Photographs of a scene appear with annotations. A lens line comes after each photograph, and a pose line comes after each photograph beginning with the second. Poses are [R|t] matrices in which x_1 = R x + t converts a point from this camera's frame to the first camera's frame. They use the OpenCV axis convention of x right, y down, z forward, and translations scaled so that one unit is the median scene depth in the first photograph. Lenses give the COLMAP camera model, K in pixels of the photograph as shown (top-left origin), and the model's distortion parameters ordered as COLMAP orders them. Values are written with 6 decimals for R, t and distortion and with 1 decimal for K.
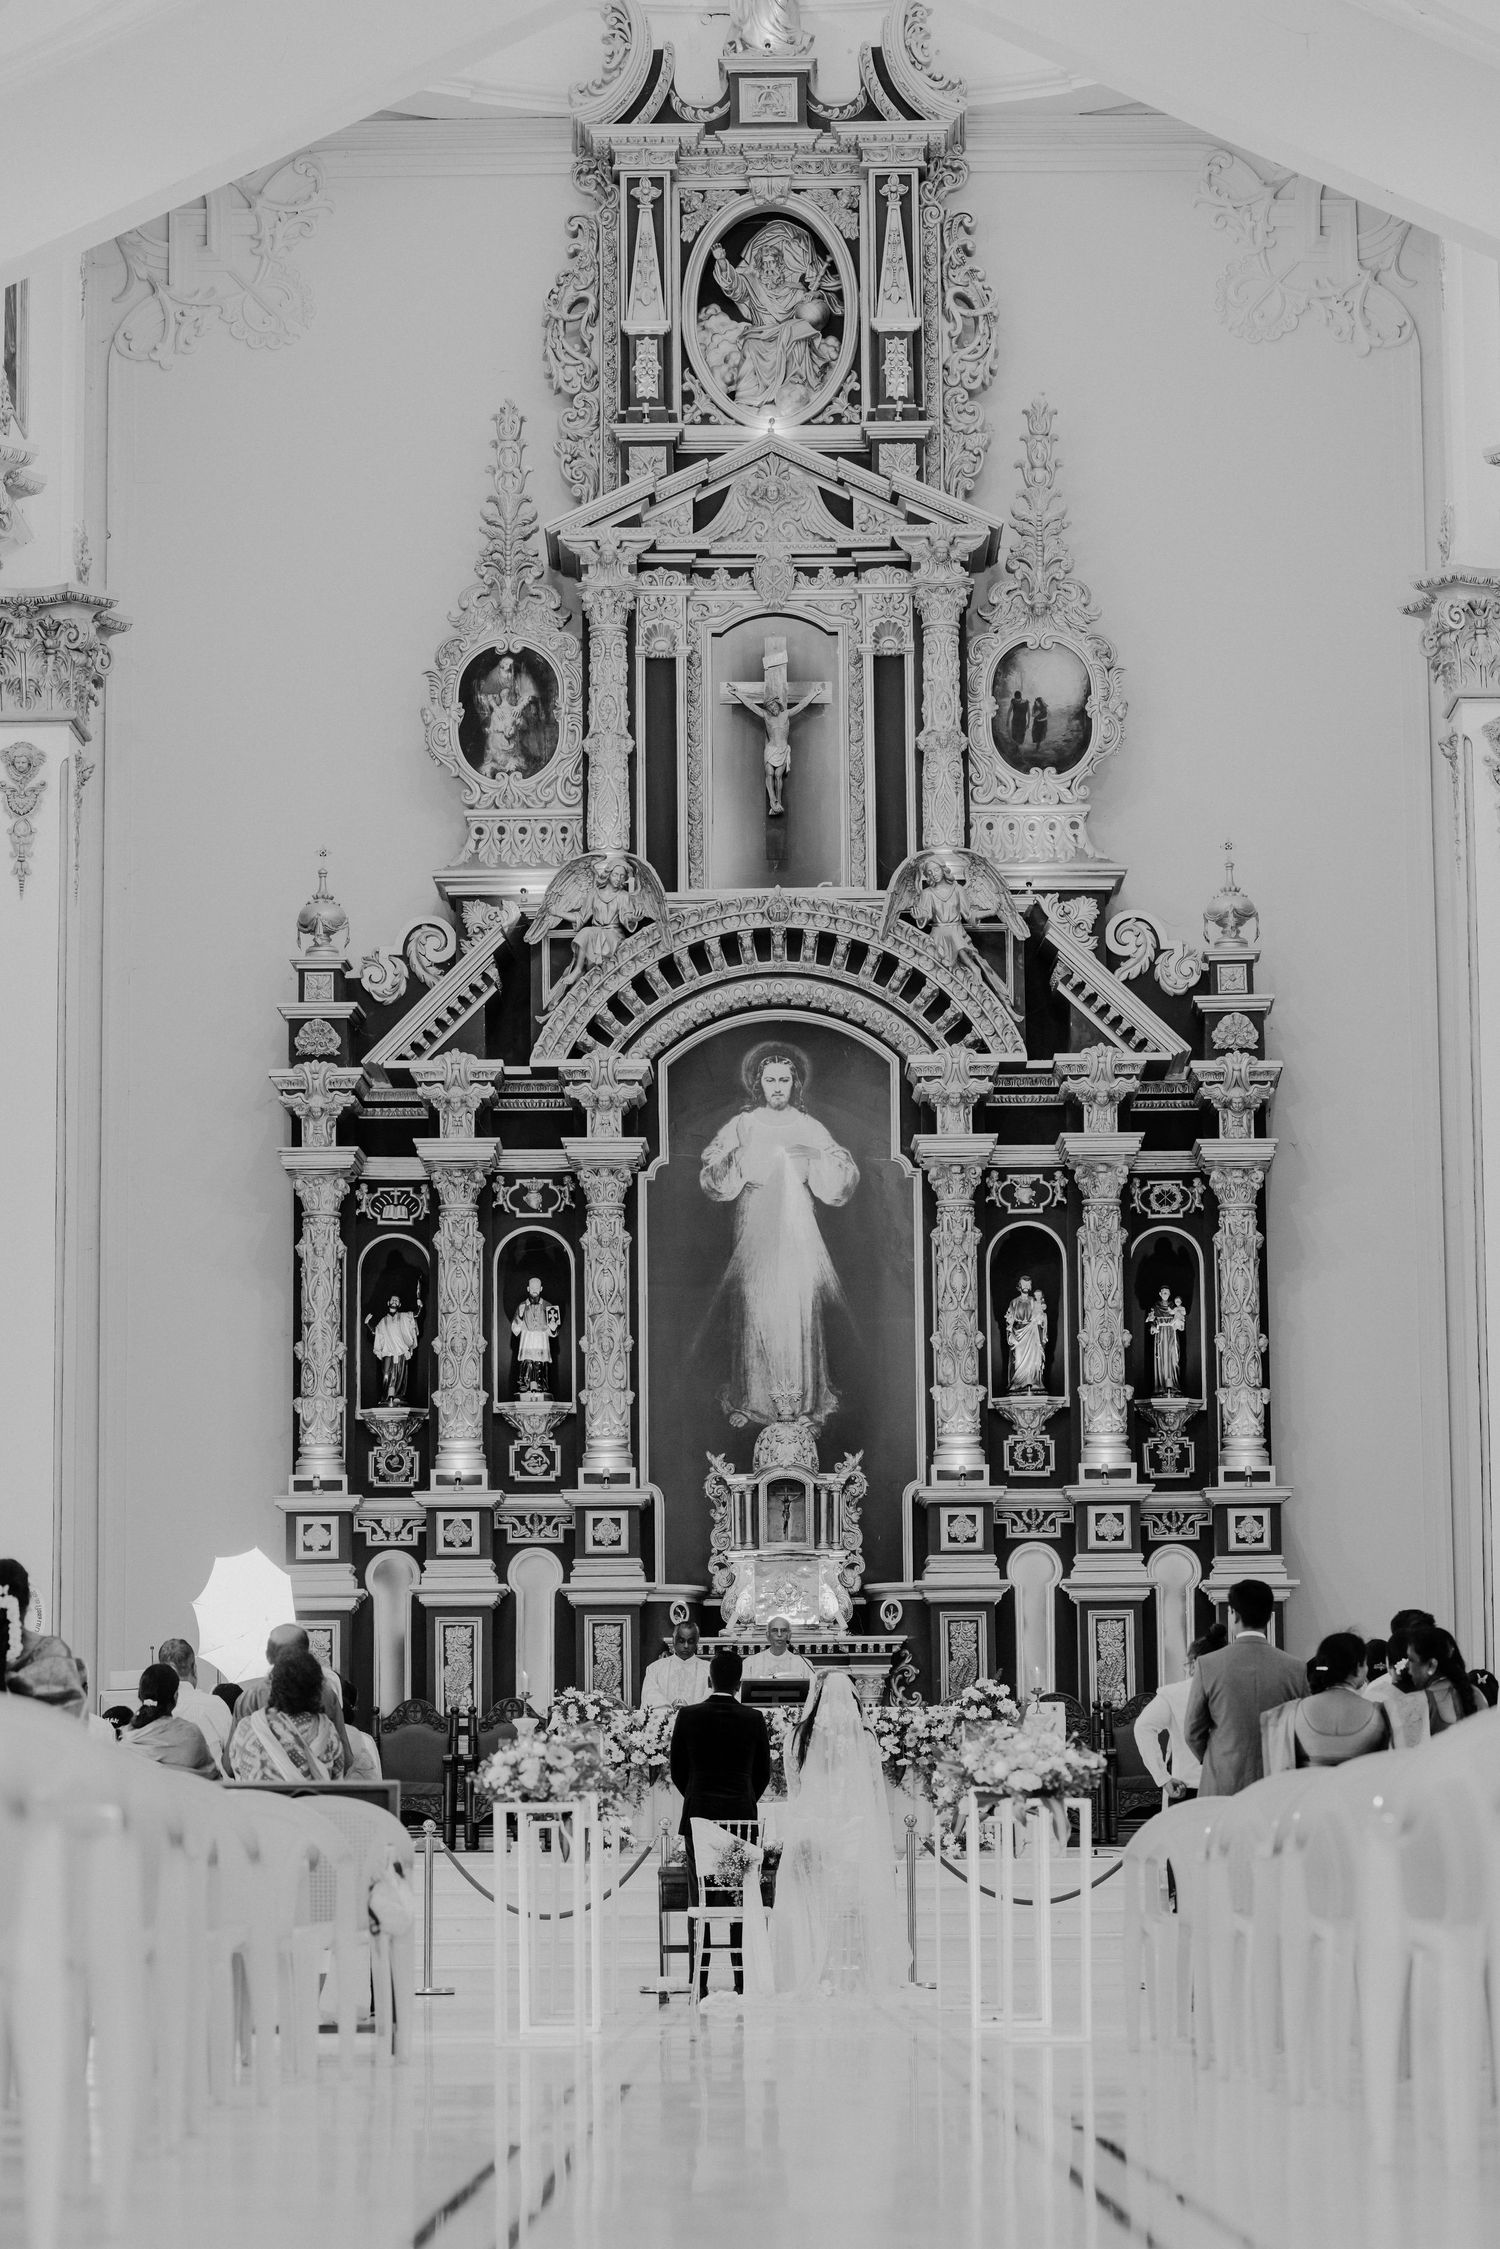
lens RADIAL K [[5706.0, 0, 750.0], [0, 5706.0, 1124.5], [0, 0, 1]] dist [-0.356868, -0.664473]
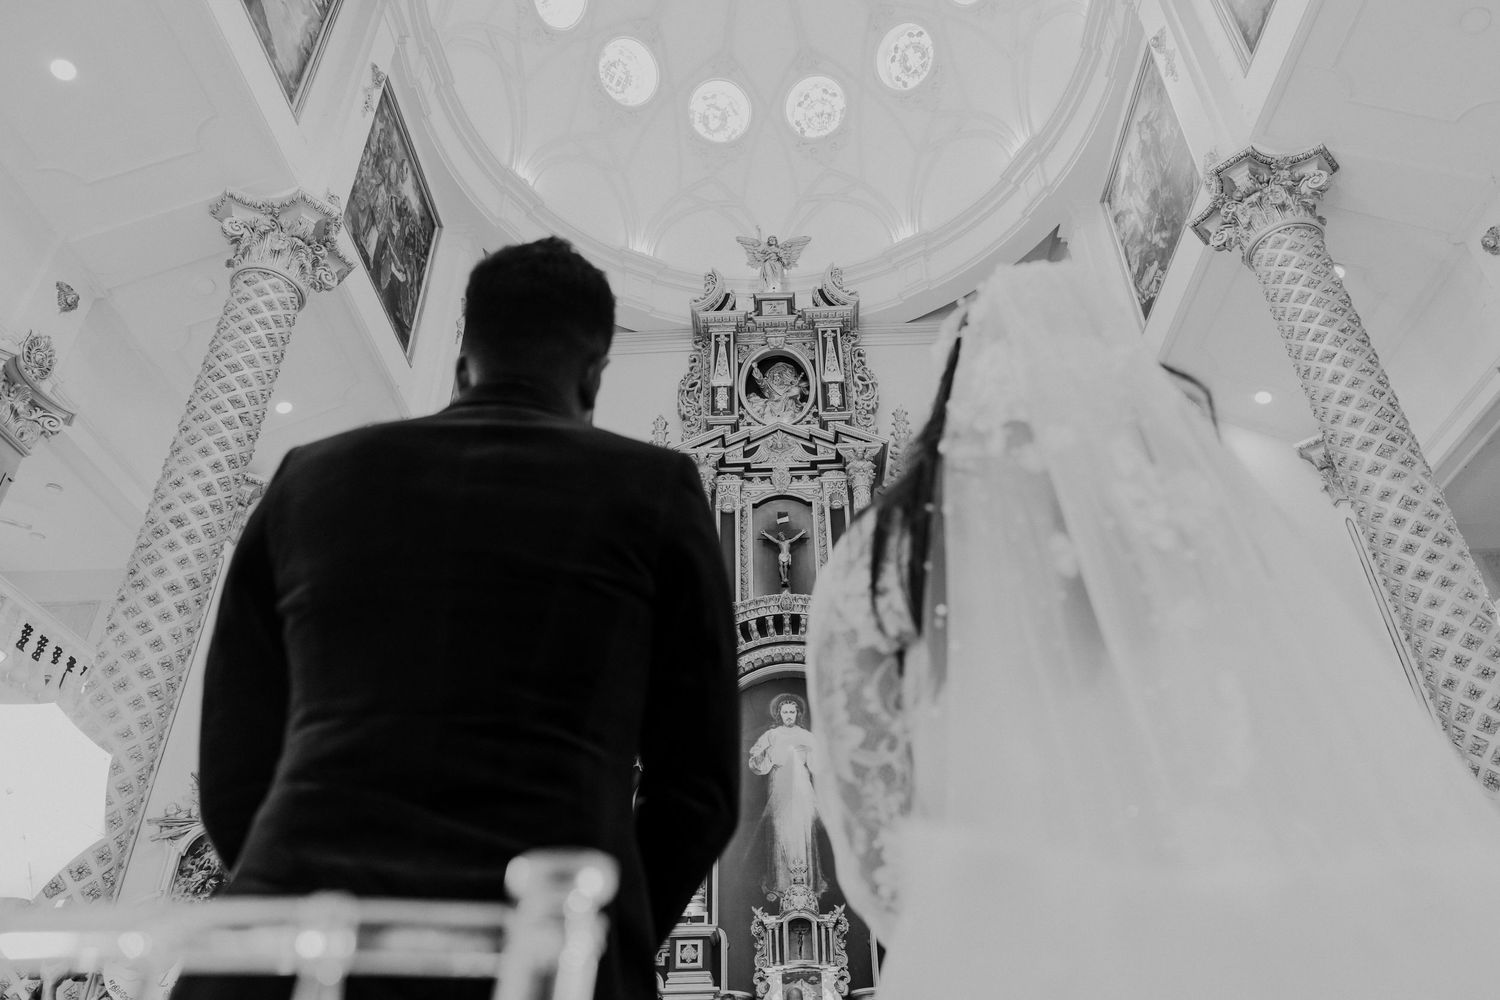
lens RADIAL K [[1036.8, 0, 750.0], [0, 1036.8, 500.0], [0, 0, 1]] dist [0.004817, 0.003521]
pose [[0.999303, -0.024506, -0.028162, 0.003308], [0.009555, 0.897145, -0.441634, 0.082957], [0.036088, 0.441057, 0.896753, 0.655464]]
